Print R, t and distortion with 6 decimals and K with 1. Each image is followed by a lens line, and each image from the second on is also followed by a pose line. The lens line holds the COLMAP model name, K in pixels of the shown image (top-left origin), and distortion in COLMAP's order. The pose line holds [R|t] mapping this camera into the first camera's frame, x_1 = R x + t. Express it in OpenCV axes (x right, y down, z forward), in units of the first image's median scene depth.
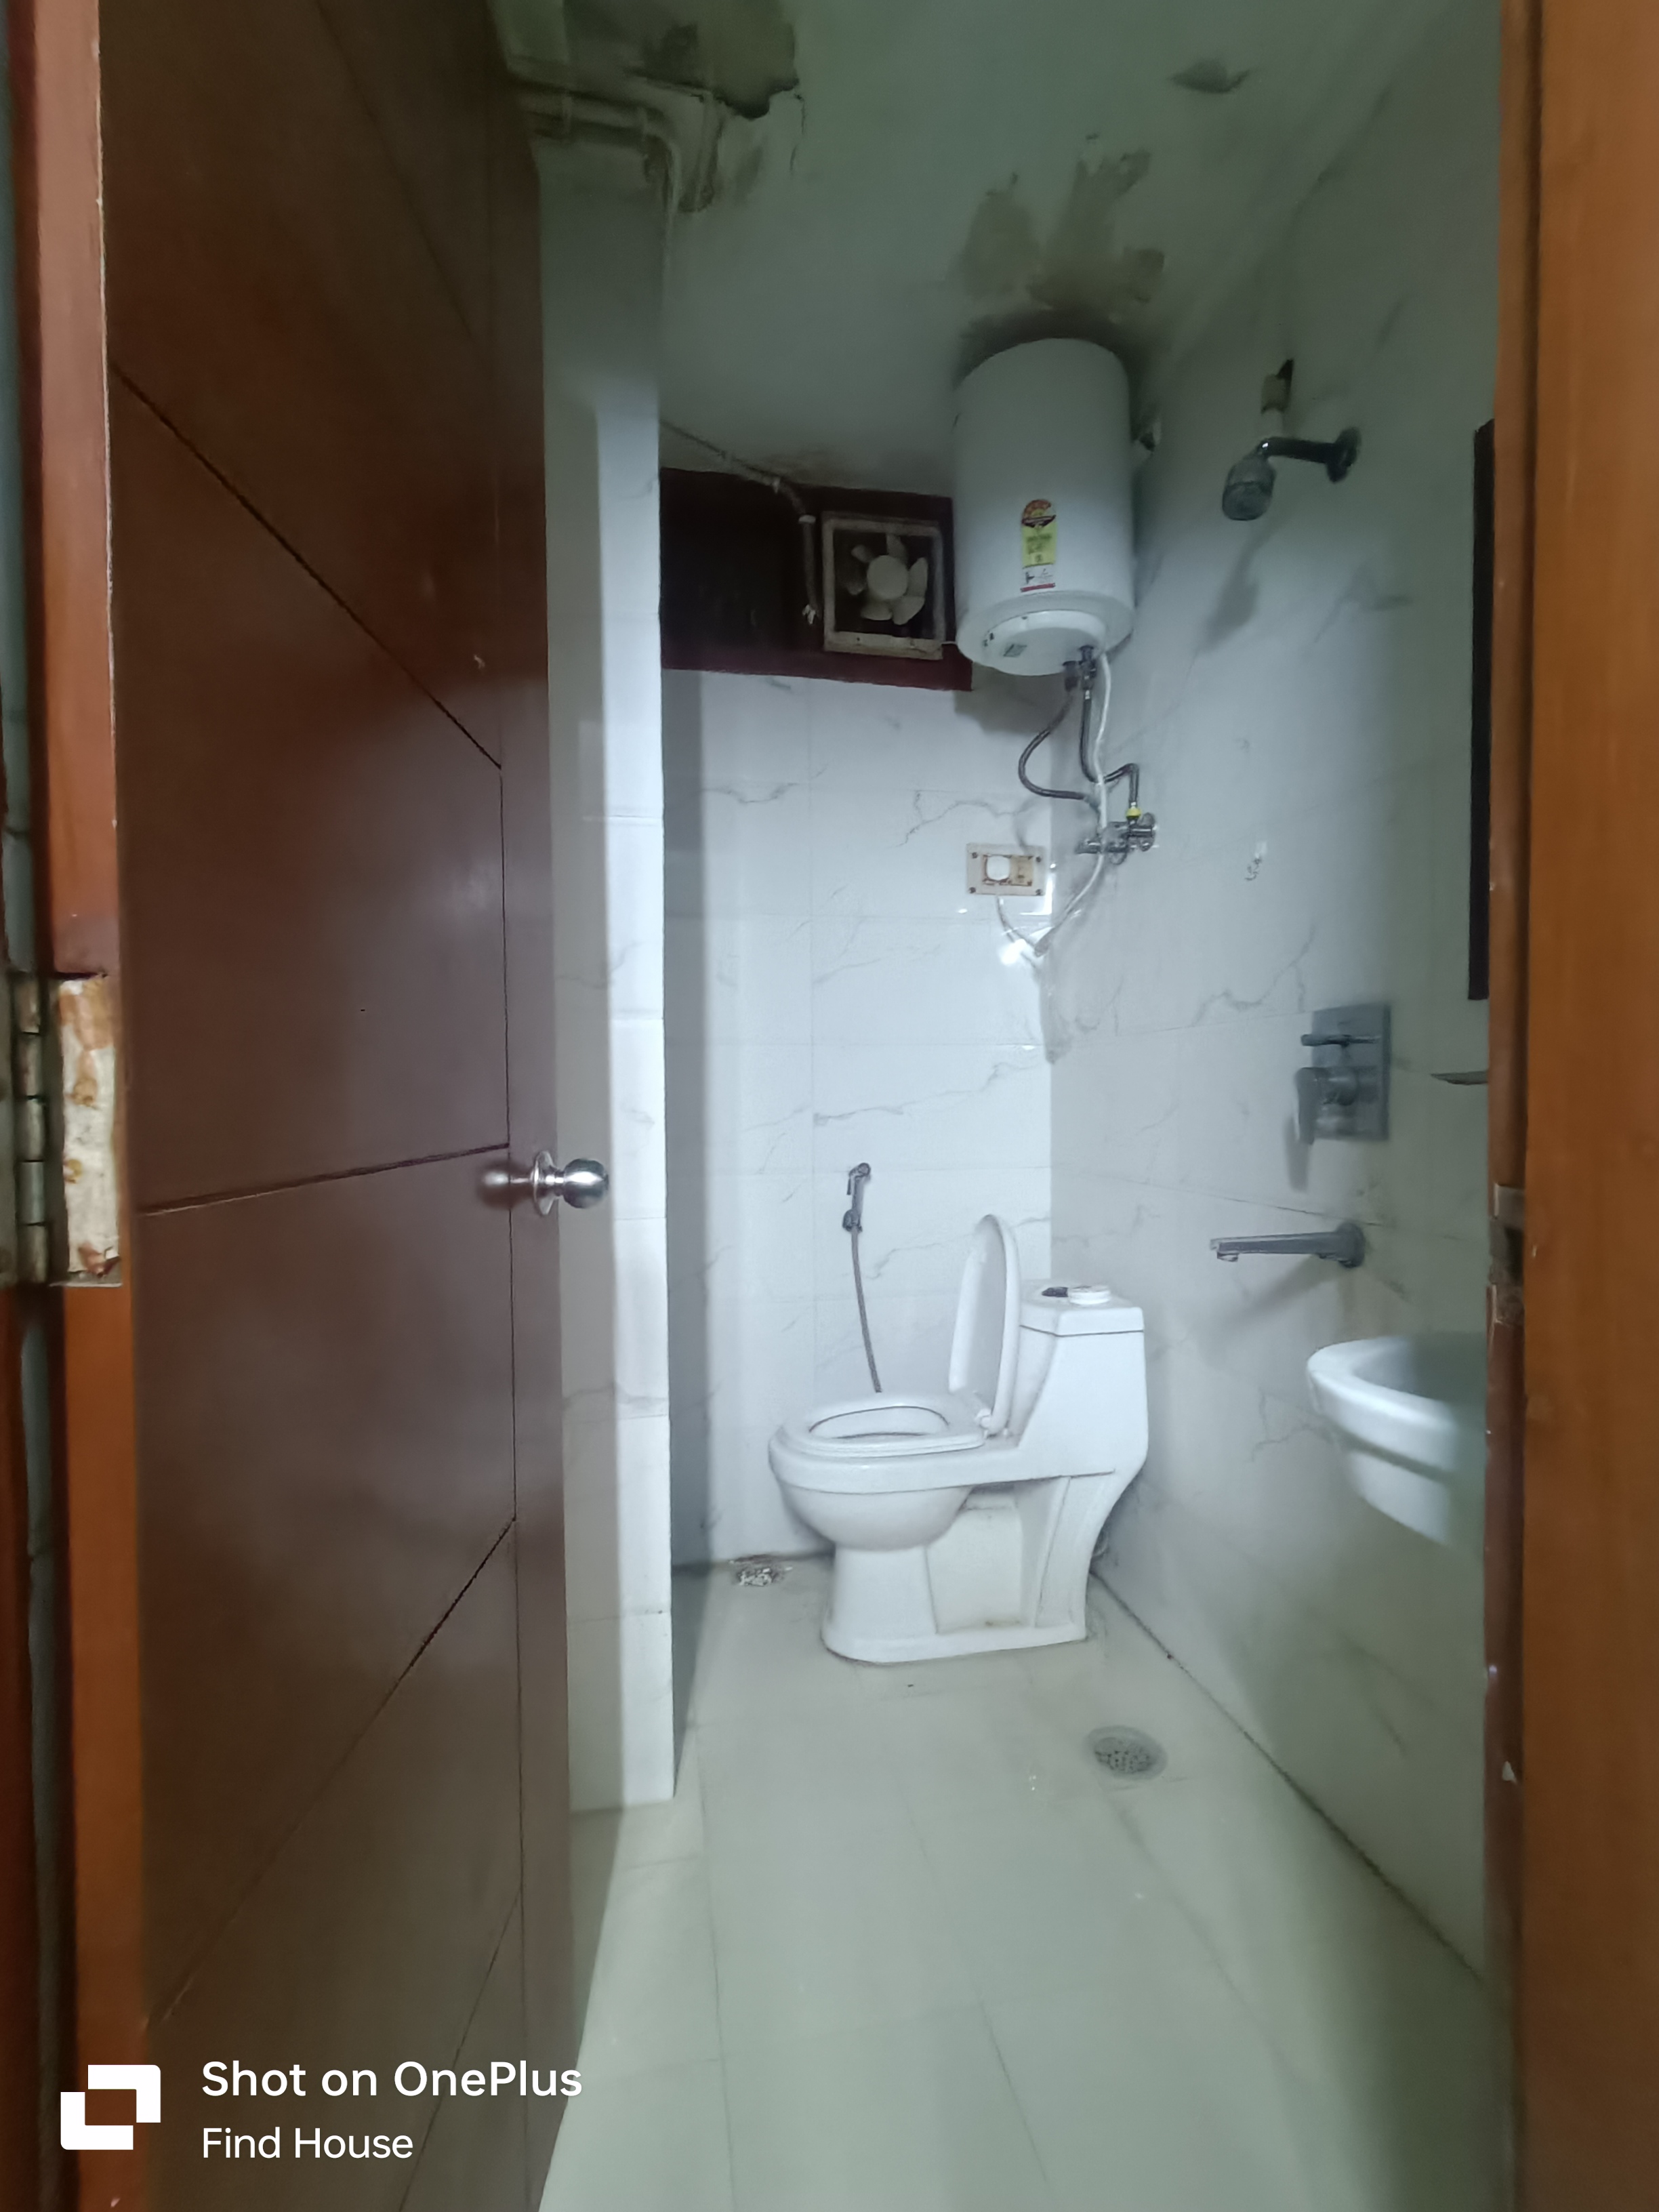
lens RADIAL K [[1002.4, 0, 831.9], [0, 1002.4, 1104.1], [0, 0, 1]] dist [-0.003232, -0.000425]
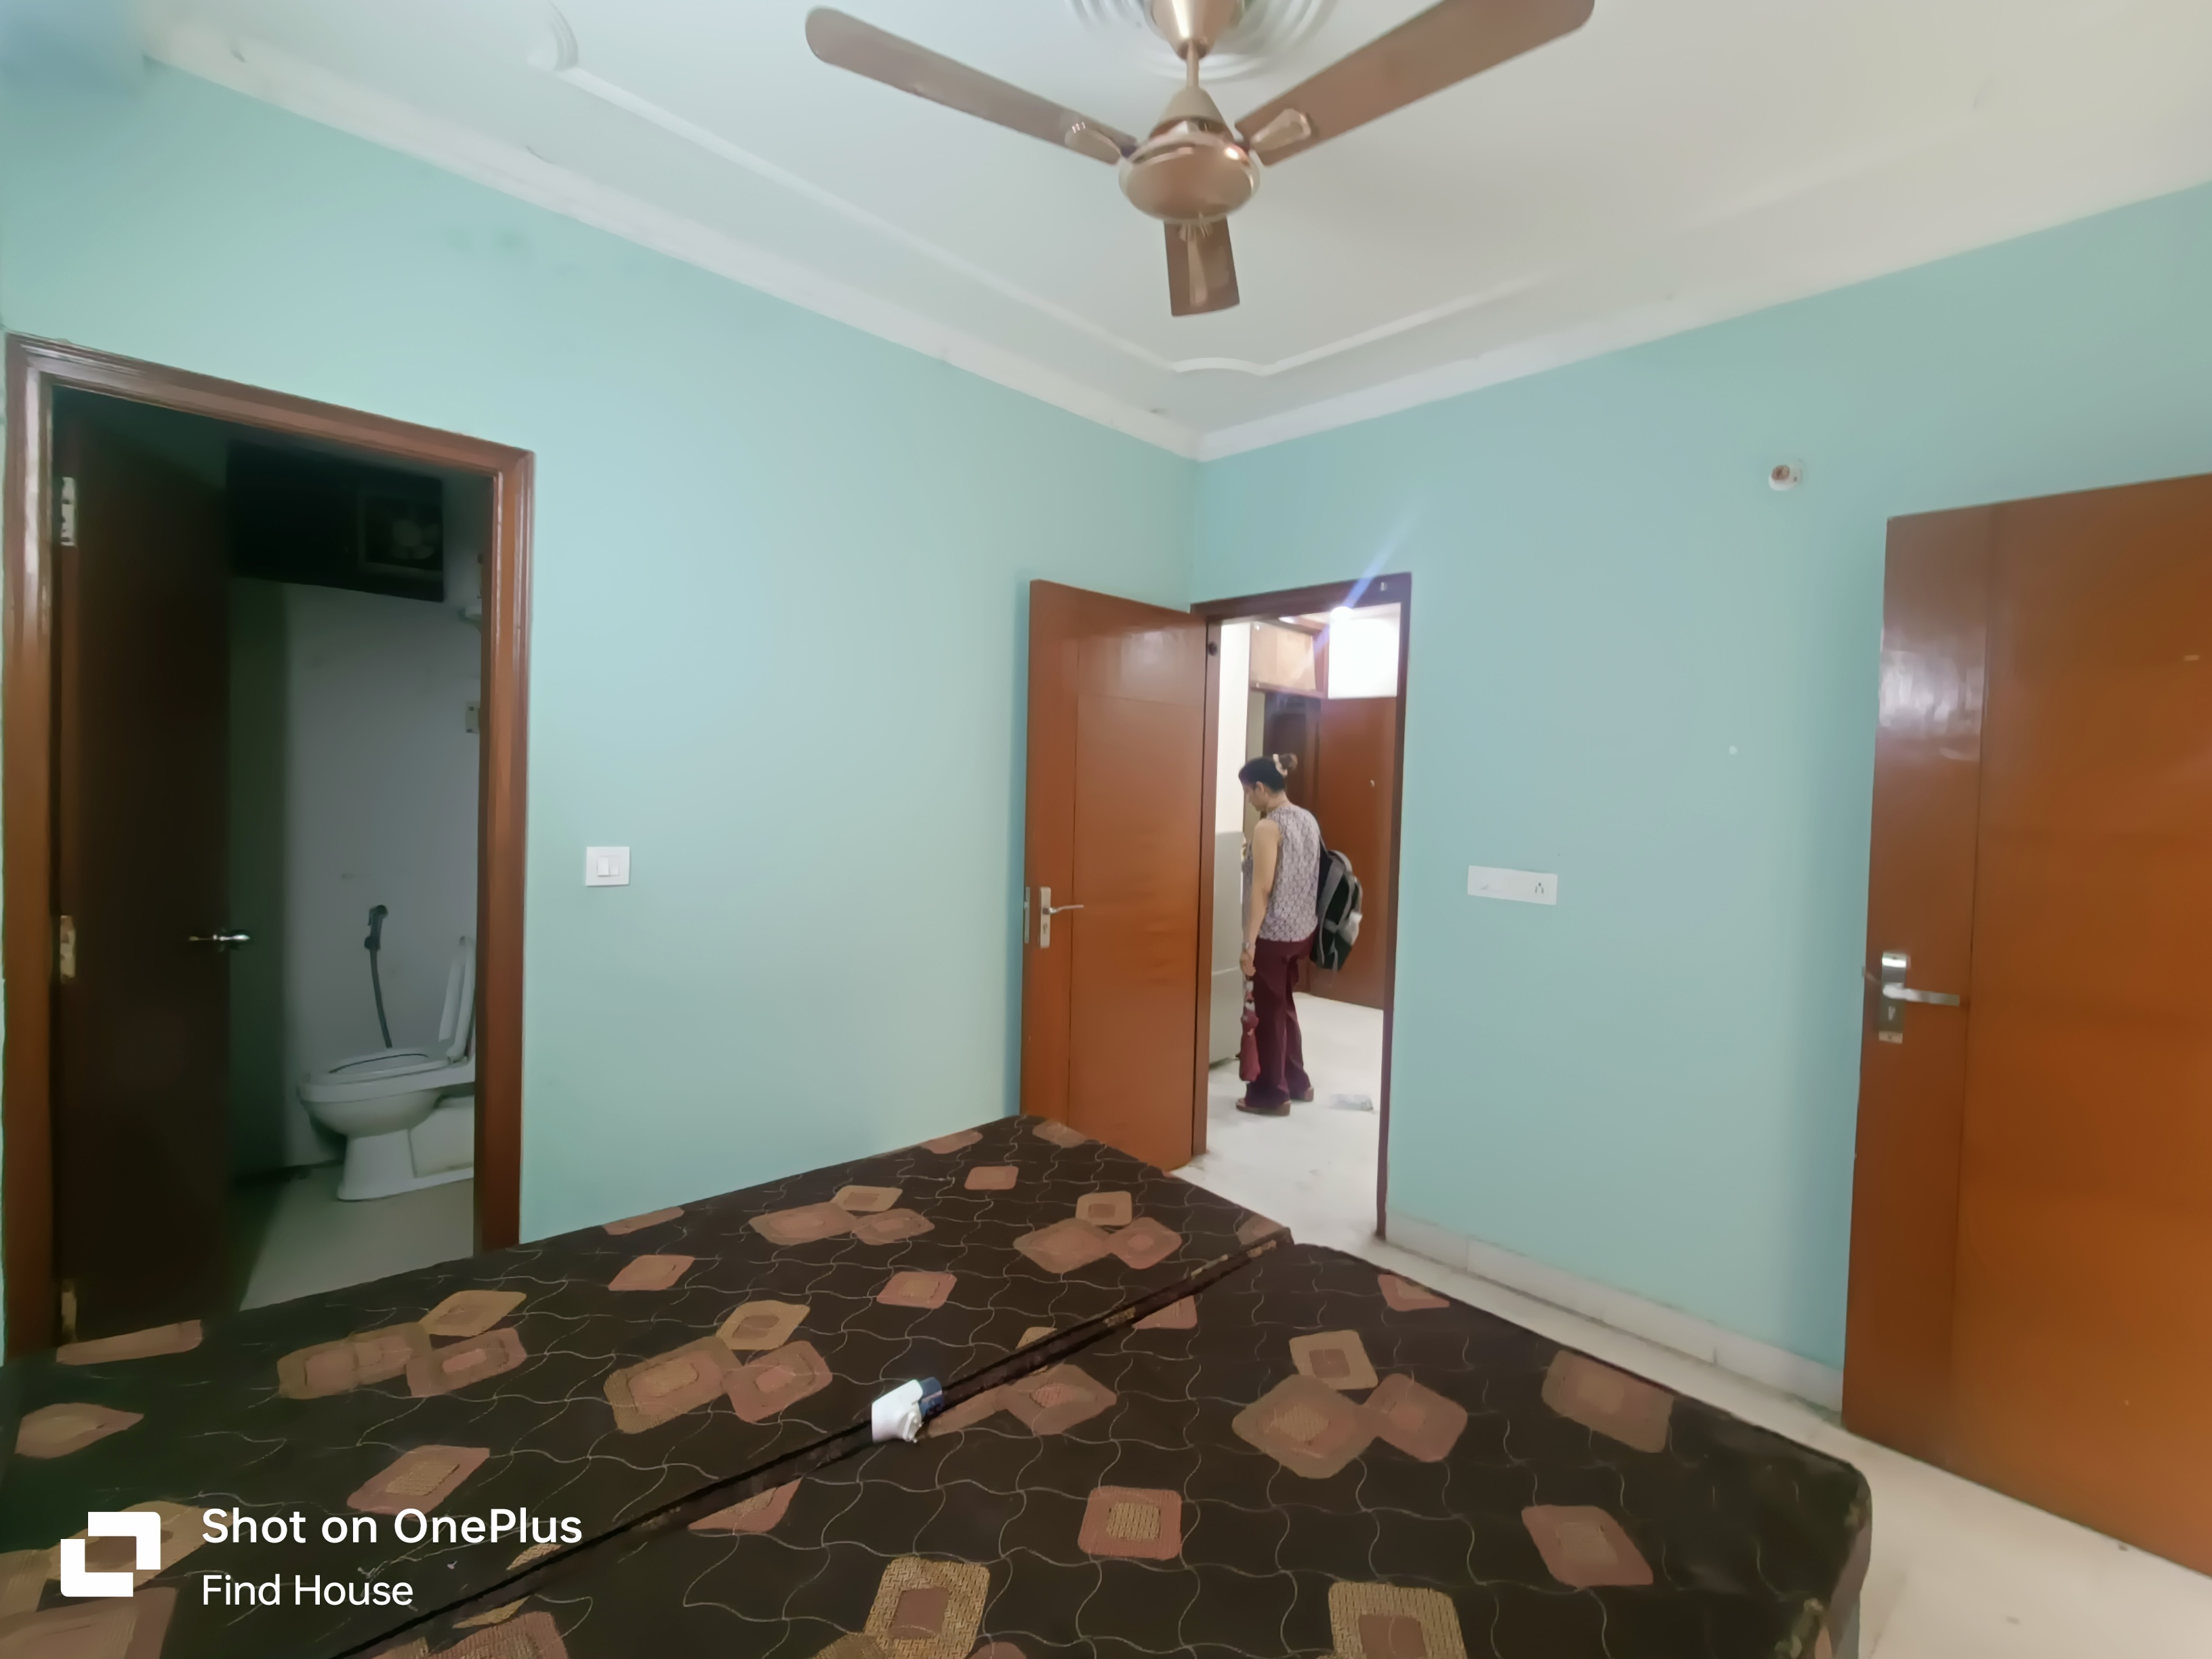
lens RADIAL K [[1002.4, 0, 1103.4], [0, 1002.4, 826.1], [0, 0, 1]] dist [-0.003232, -0.000425]
pose [[0.835200, 0.019537, 0.549599, 0.131930], [-0.036212, 0.999154, 0.019511, -0.158244], [-0.548752, -0.036198, 0.835201, -1.065092]]
